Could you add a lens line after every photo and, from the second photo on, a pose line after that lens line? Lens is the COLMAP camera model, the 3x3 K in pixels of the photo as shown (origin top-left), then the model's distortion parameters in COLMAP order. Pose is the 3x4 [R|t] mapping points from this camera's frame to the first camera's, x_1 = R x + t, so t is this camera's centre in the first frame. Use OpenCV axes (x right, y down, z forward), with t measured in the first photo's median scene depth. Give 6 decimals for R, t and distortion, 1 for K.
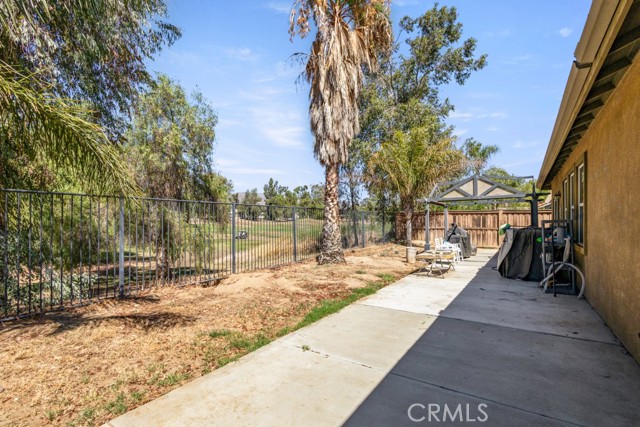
lens RADIAL K [[295.9, 0, 323.0], [0, 295.9, 222.9], [0, 0, 1]] dist [0.003843, 0.000209]
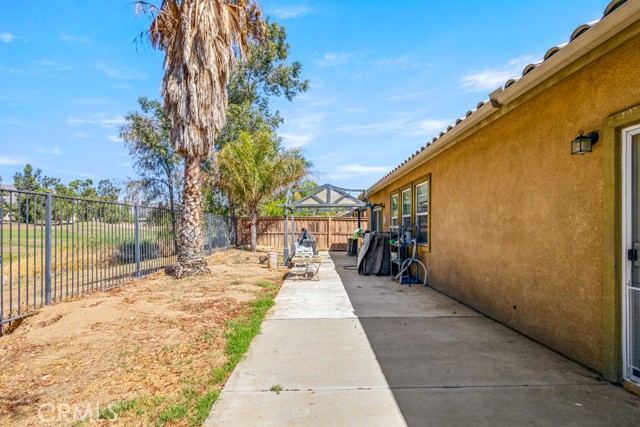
lens RADIAL K [[294.9, 0, 322.7], [0, 294.9, 229.2], [0, 0, 1]] dist [0.003046, 0.000224]
pose [[0.816827, 0.004252, 0.576867, -0.157013], [-0.006354, 0.999978, 0.001626, 0.003675], [-0.576847, -0.004994, 0.816837, 0.122188]]
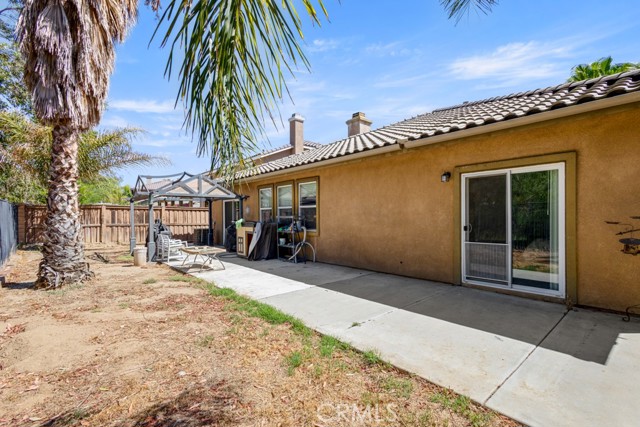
lens RADIAL K [[295.9, 0, 323.0], [0, 295.9, 222.9], [0, 0, 1]] dist [0.003843, 0.000209]
pose [[0.251649, -0.018527, 0.967641, -0.472665], [0.007068, 0.999825, 0.017306, 0.000556], [-0.967793, 0.002484, 0.251736, 0.323310]]
